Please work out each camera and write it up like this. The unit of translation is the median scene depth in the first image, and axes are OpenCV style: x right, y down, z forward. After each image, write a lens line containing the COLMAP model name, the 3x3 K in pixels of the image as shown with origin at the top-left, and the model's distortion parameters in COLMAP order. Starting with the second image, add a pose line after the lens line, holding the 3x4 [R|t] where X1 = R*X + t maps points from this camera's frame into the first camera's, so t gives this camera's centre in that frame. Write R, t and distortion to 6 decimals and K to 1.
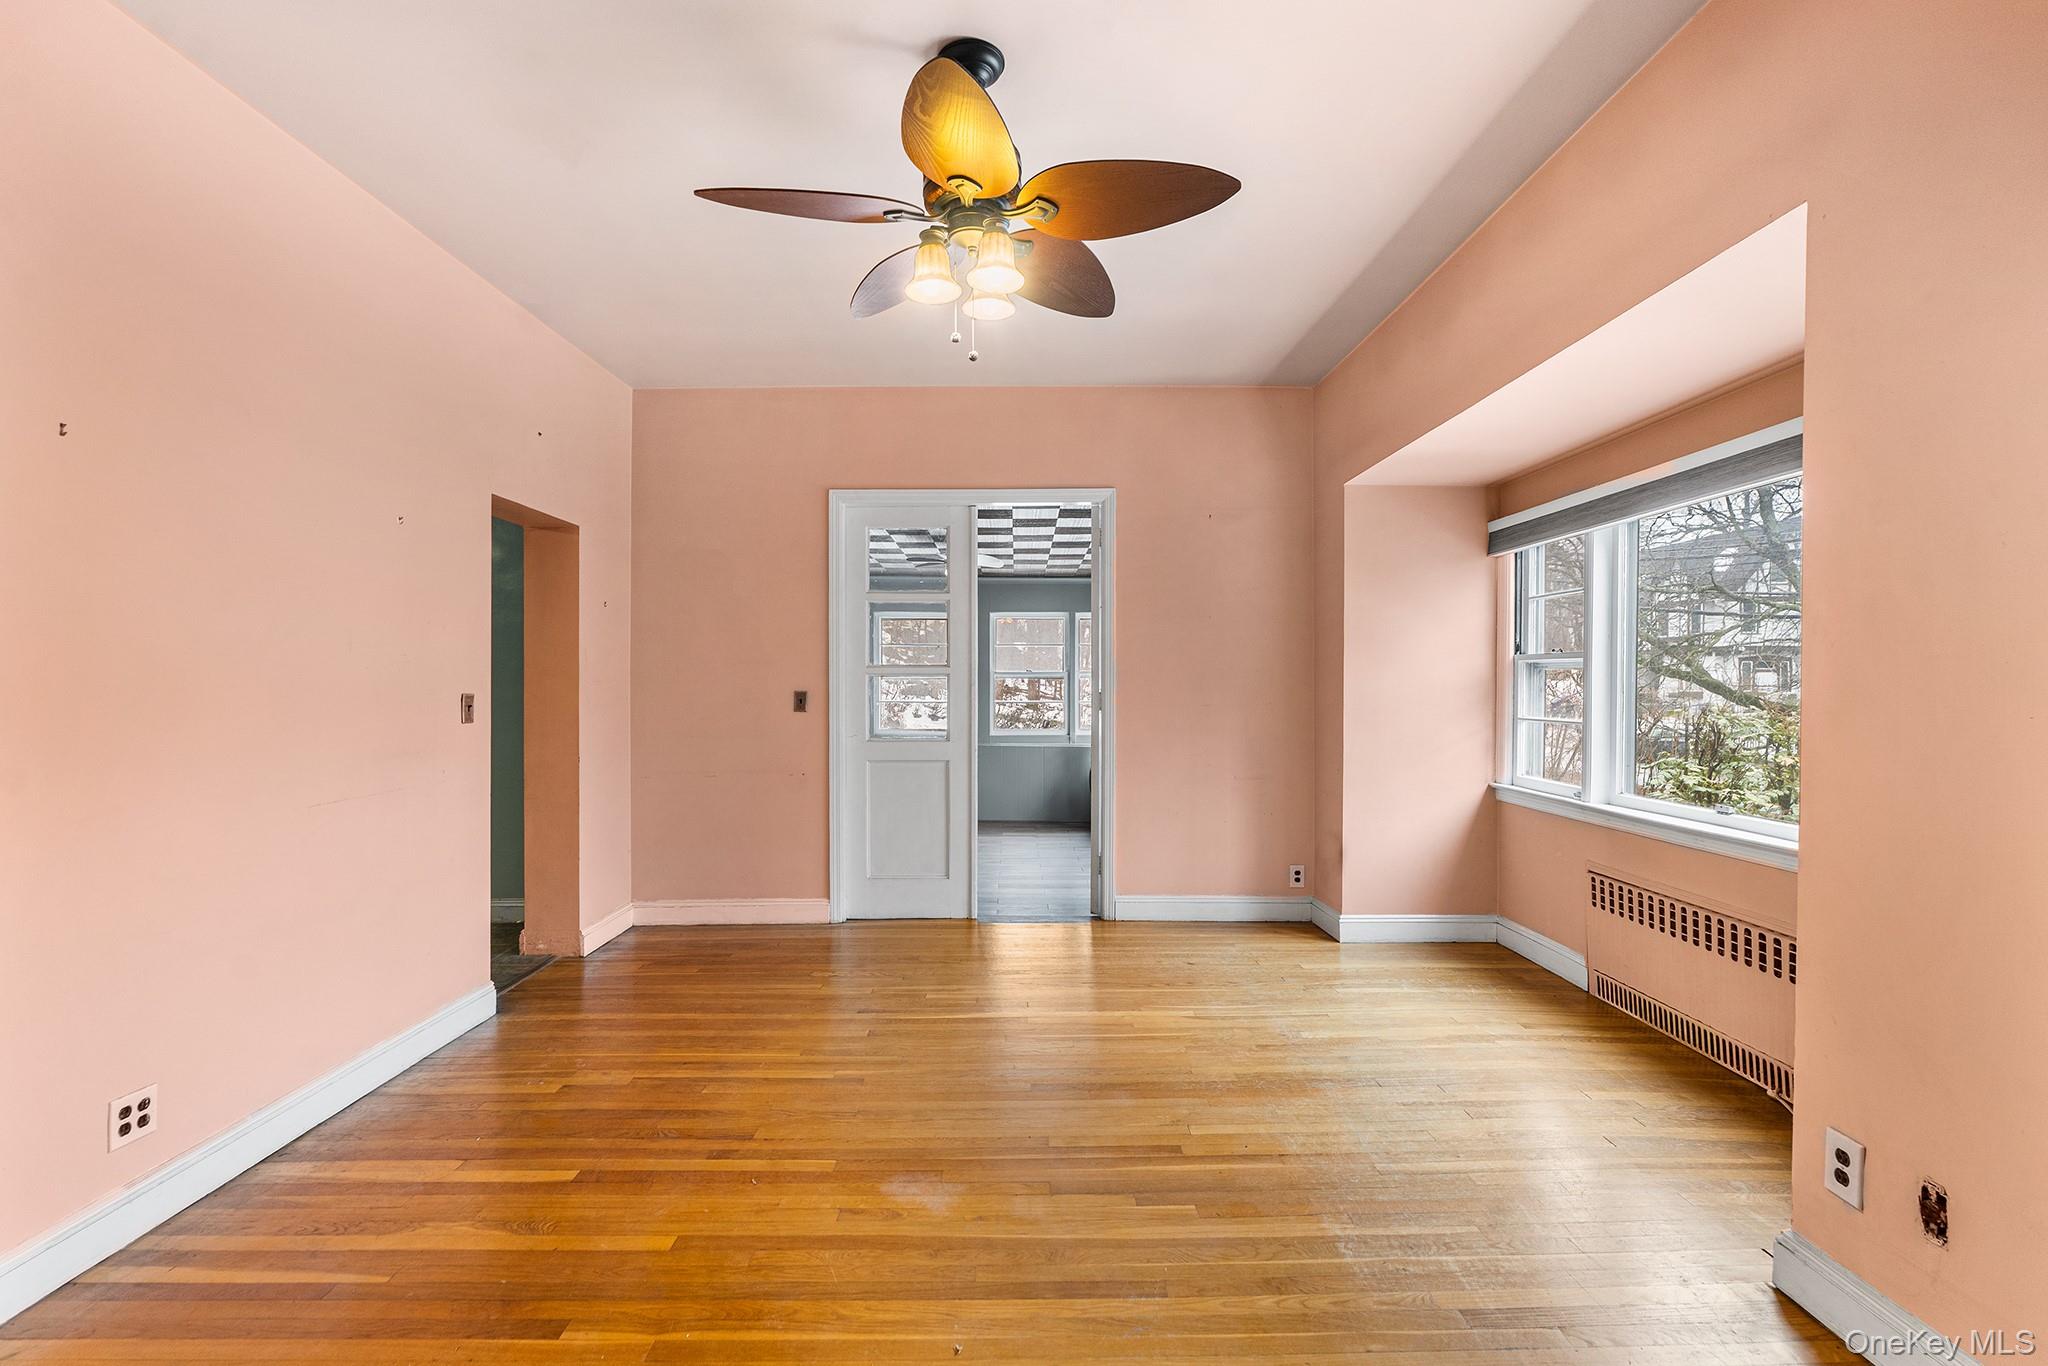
lens RADIAL K [[929.9, 0, 1015.6], [0, 929.9, 698.7], [0, 0, 1]] dist [-0.003965, 0.000422]
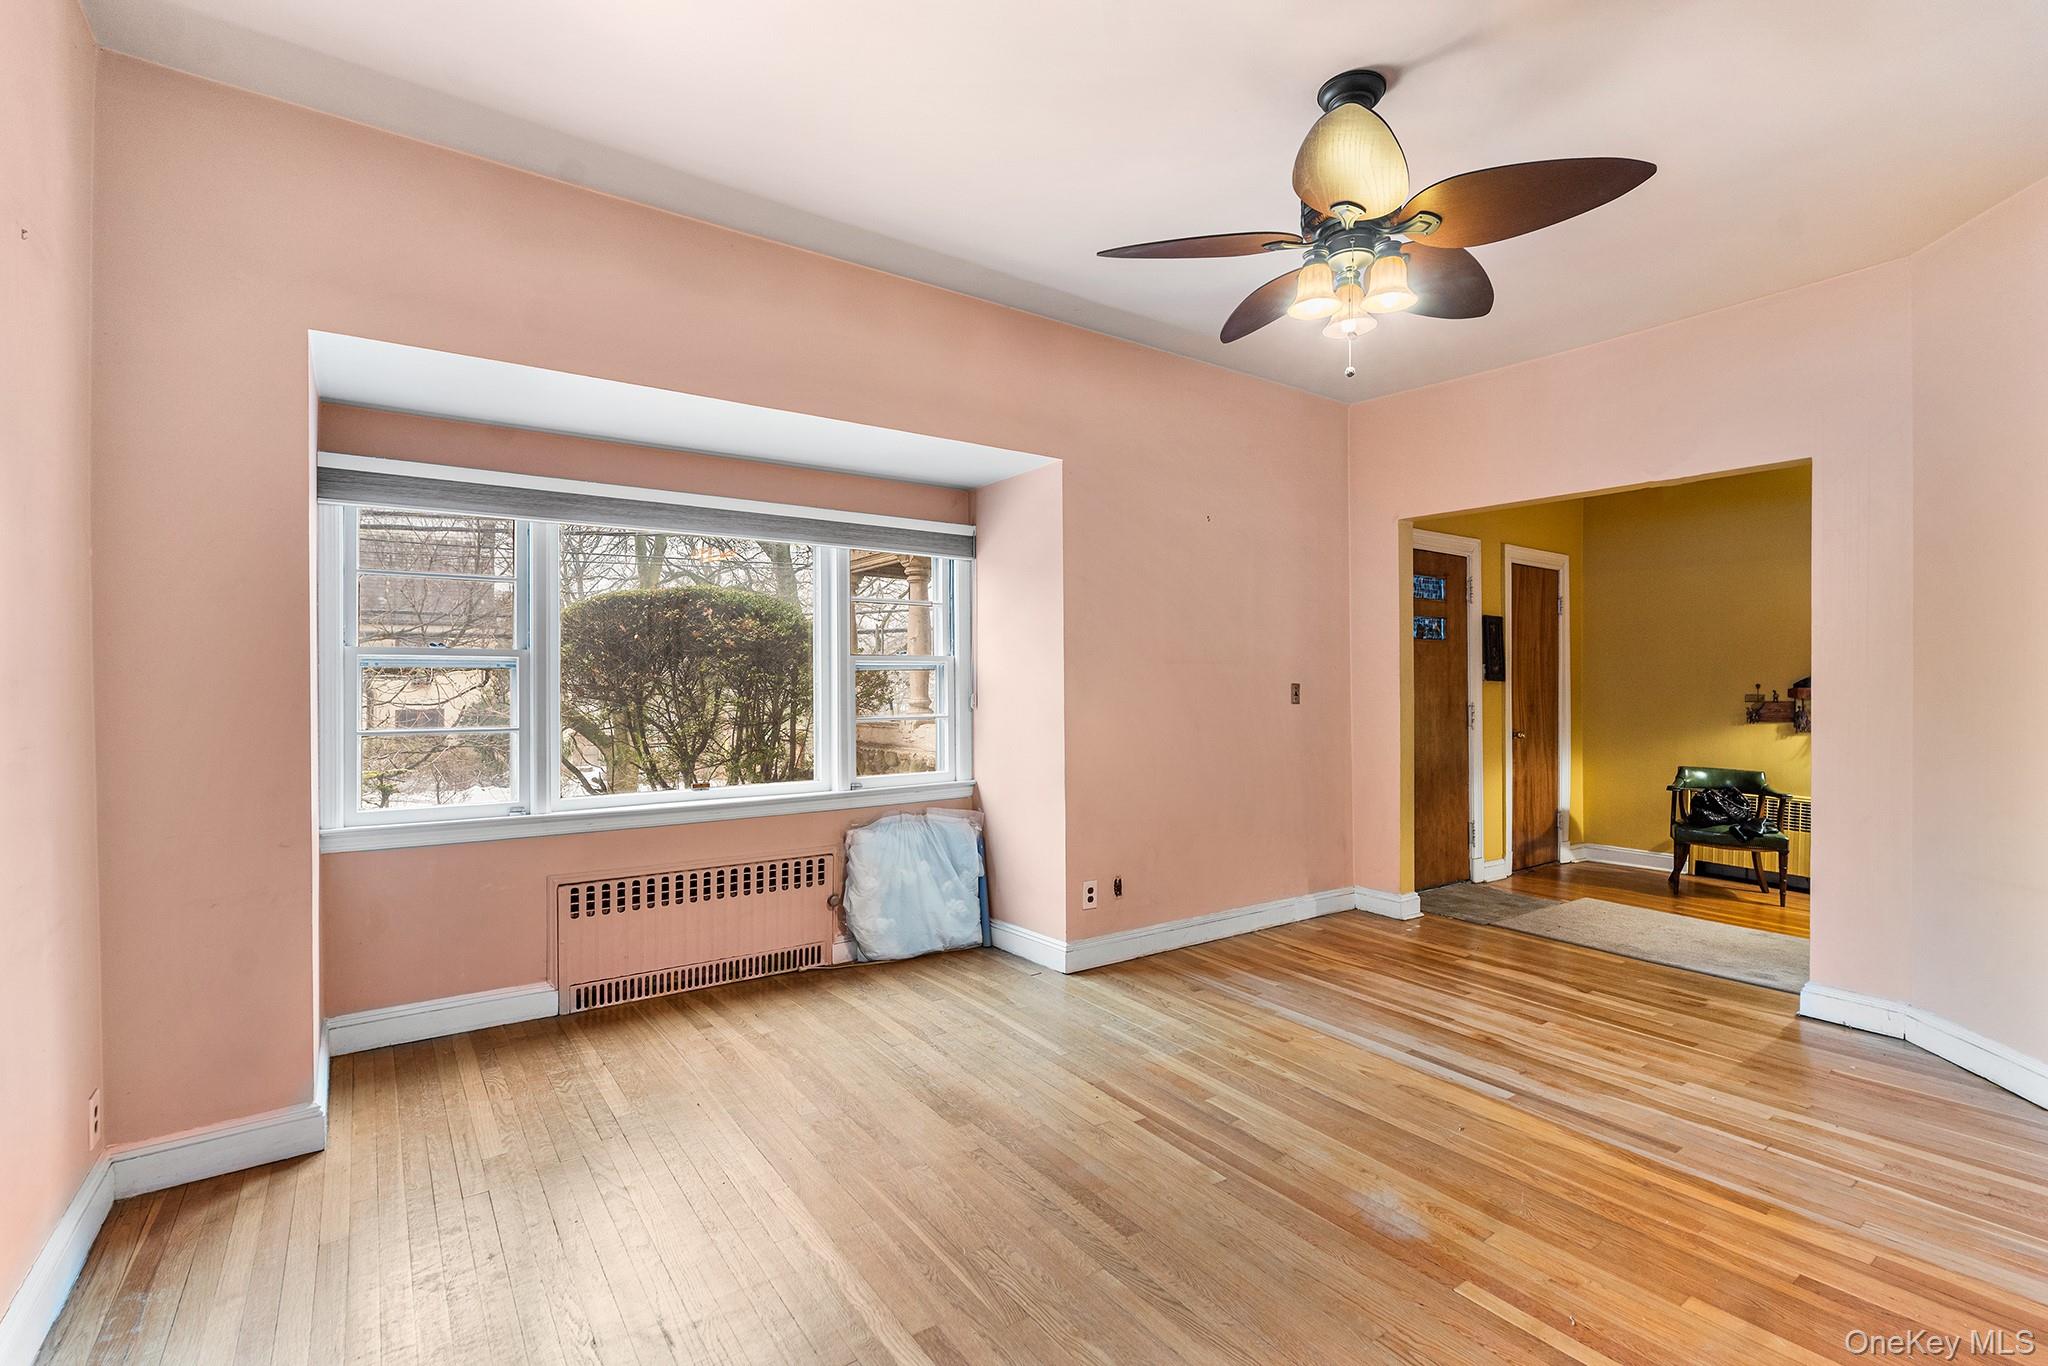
lens RADIAL K [[929.9, 0, 1015.6], [0, 929.9, 698.7], [0, 0, 1]] dist [-0.003965, 0.000422]
pose [[-0.588273, -0.012438, 0.808567, -0.460156], [0.009593, 0.999704, 0.022357, -0.020969], [-0.808606, 0.020909, -0.587979, 1.333095]]
